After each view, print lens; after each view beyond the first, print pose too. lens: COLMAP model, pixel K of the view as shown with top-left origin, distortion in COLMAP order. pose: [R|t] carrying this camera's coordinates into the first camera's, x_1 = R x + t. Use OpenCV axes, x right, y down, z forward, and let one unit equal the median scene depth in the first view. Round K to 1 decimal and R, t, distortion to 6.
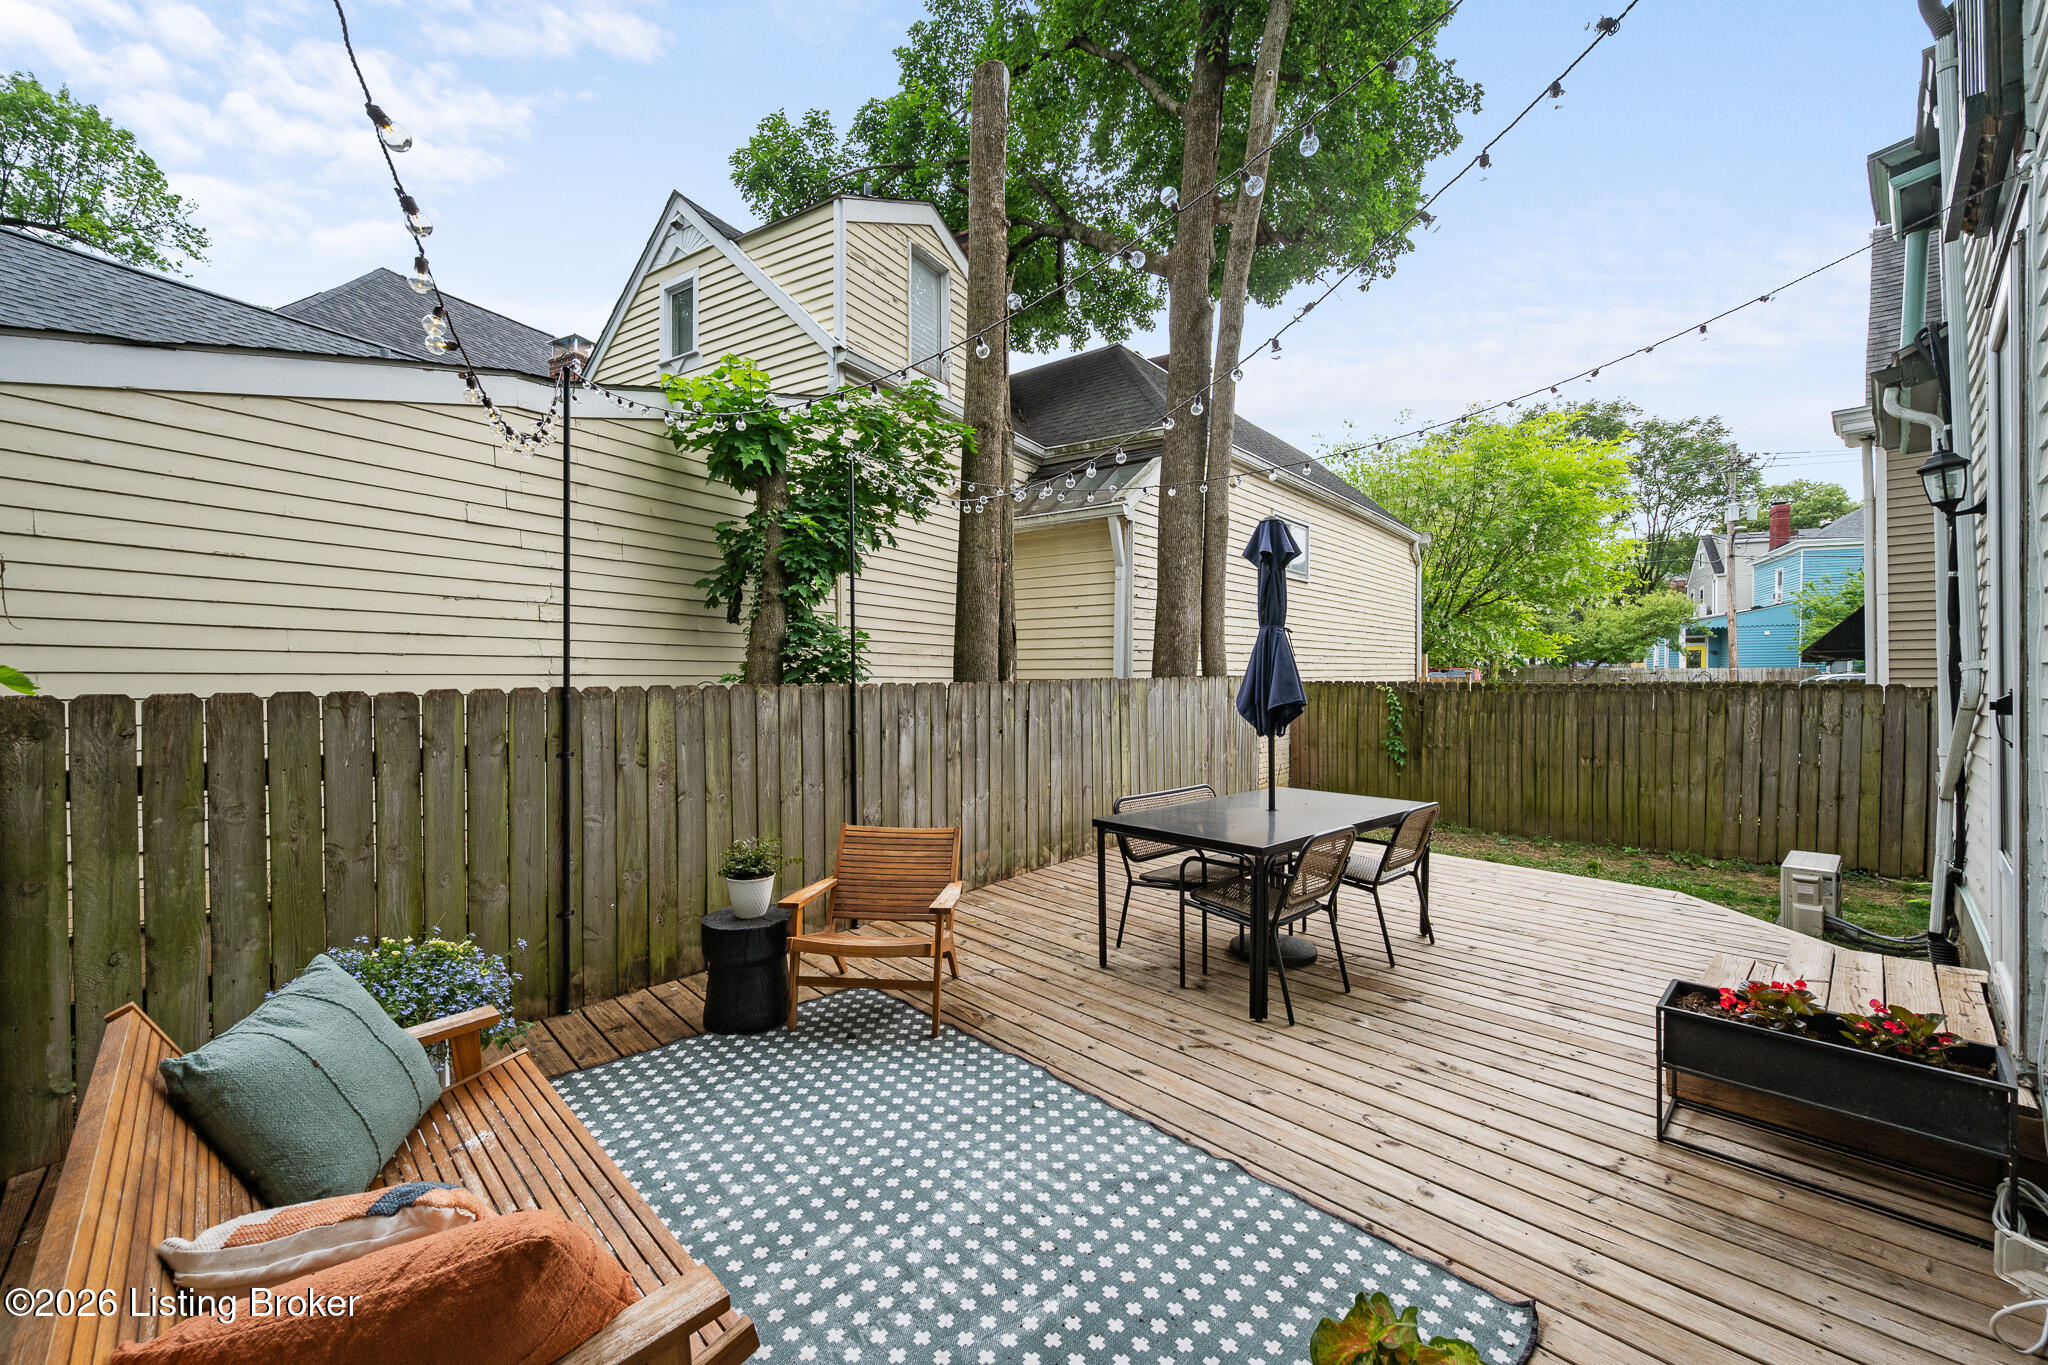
lens RADIAL K [[800.6, 0, 1017.4], [0, 800.6, 686.0], [0, 0, 1]] dist [-0.001989, 0.000144]
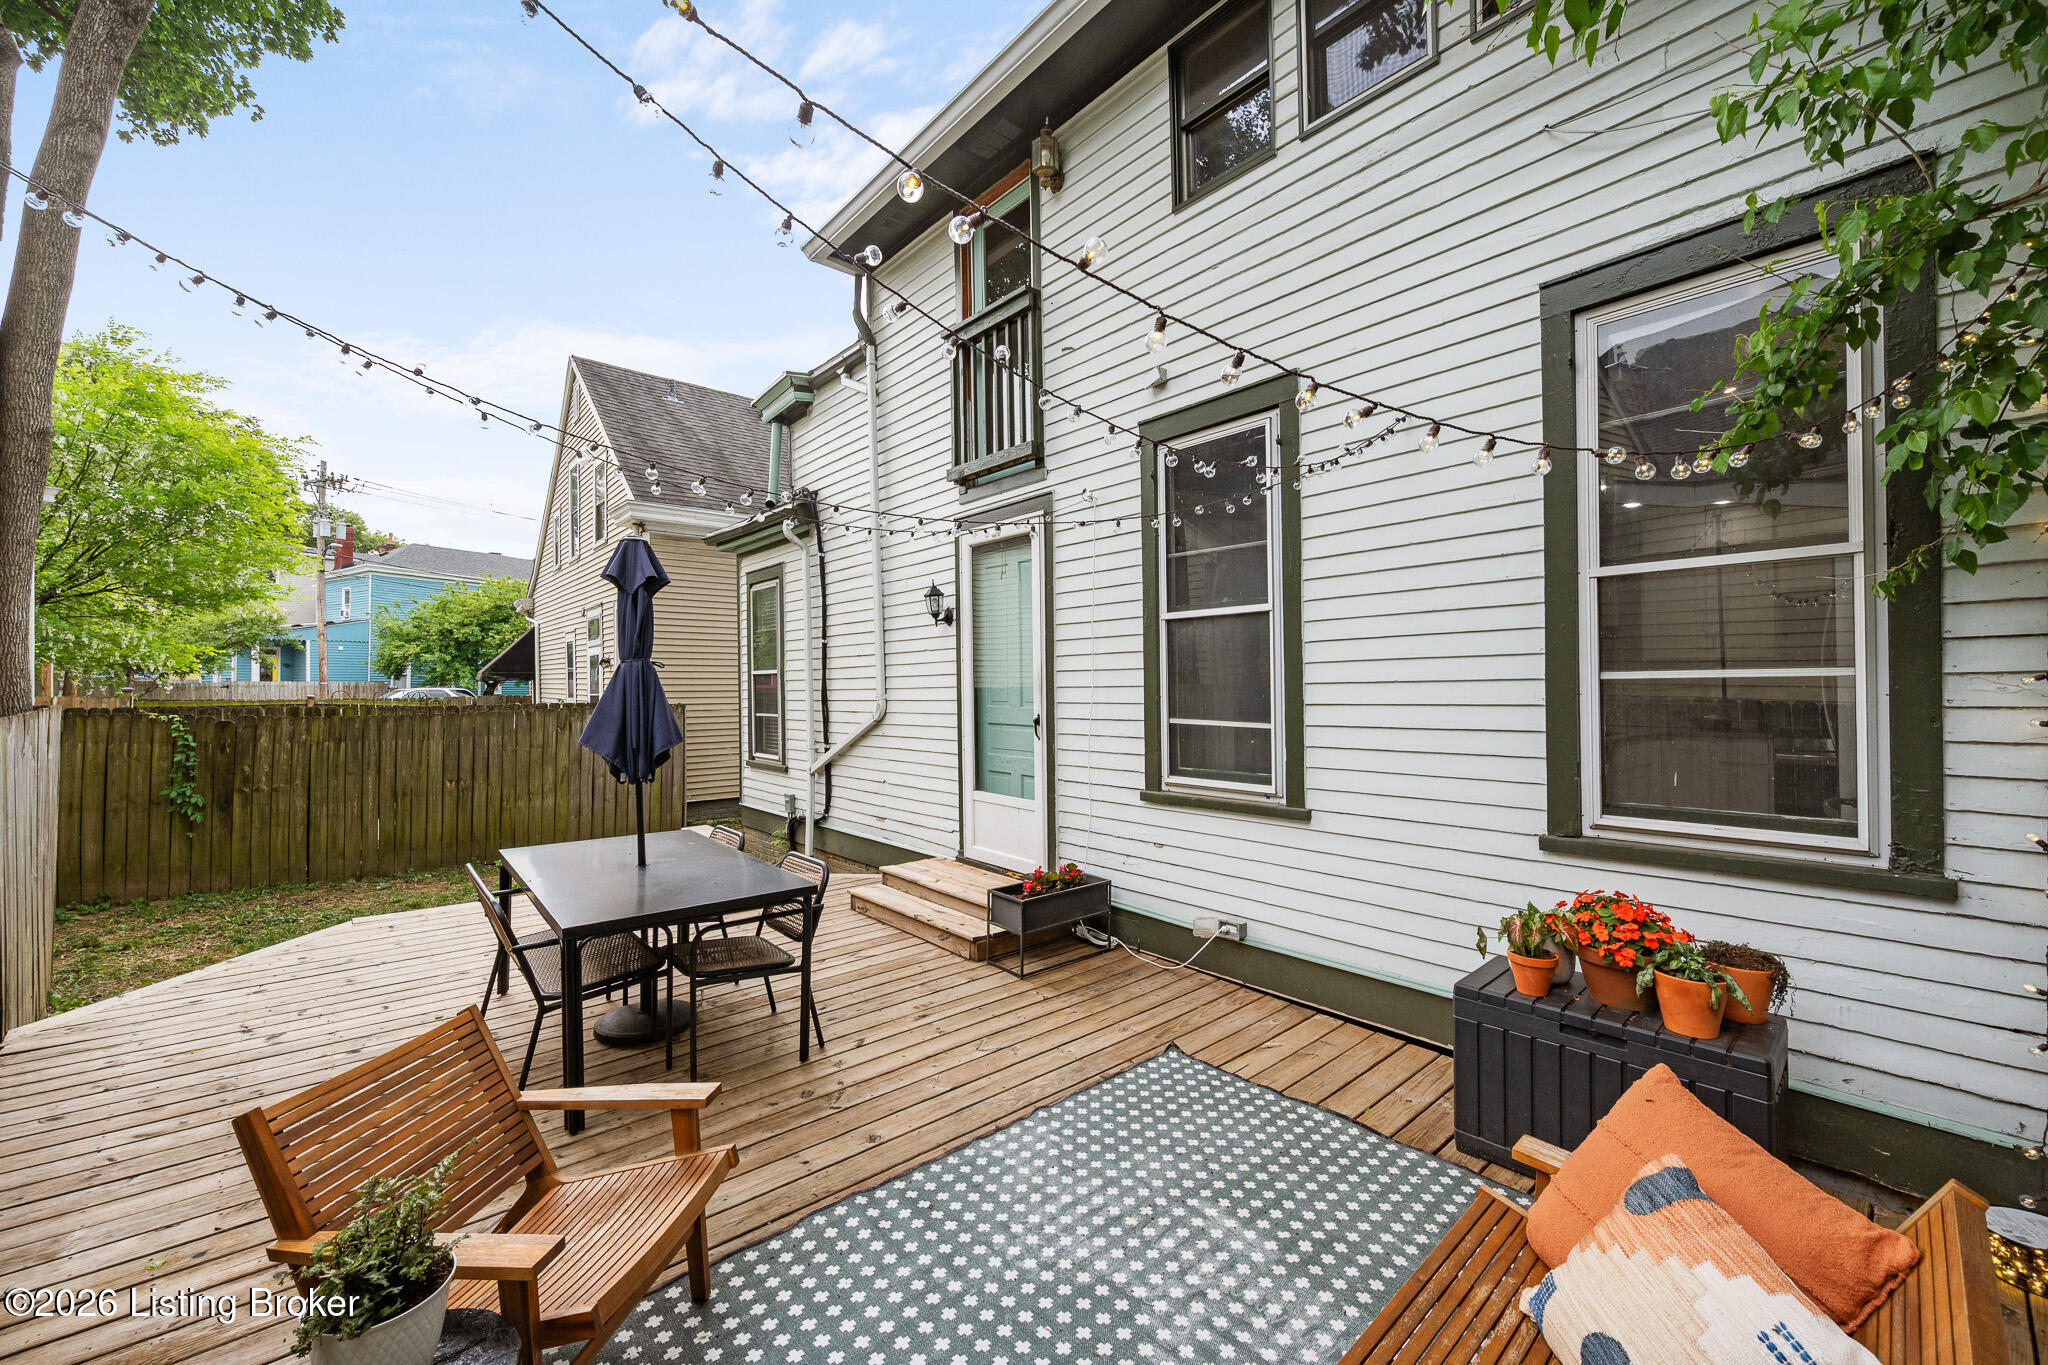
lens RADIAL K [[800.6, 0, 1030.1], [0, 800.6, 679.5], [0, 0, 1]] dist [-0.001989, 0.000144]
pose [[0.043722, 0.011424, 0.998978, -0.648892], [0.010427, 0.999875, -0.011890, -0.043069], [-0.998989, 0.010936, 0.043597, 0.617385]]
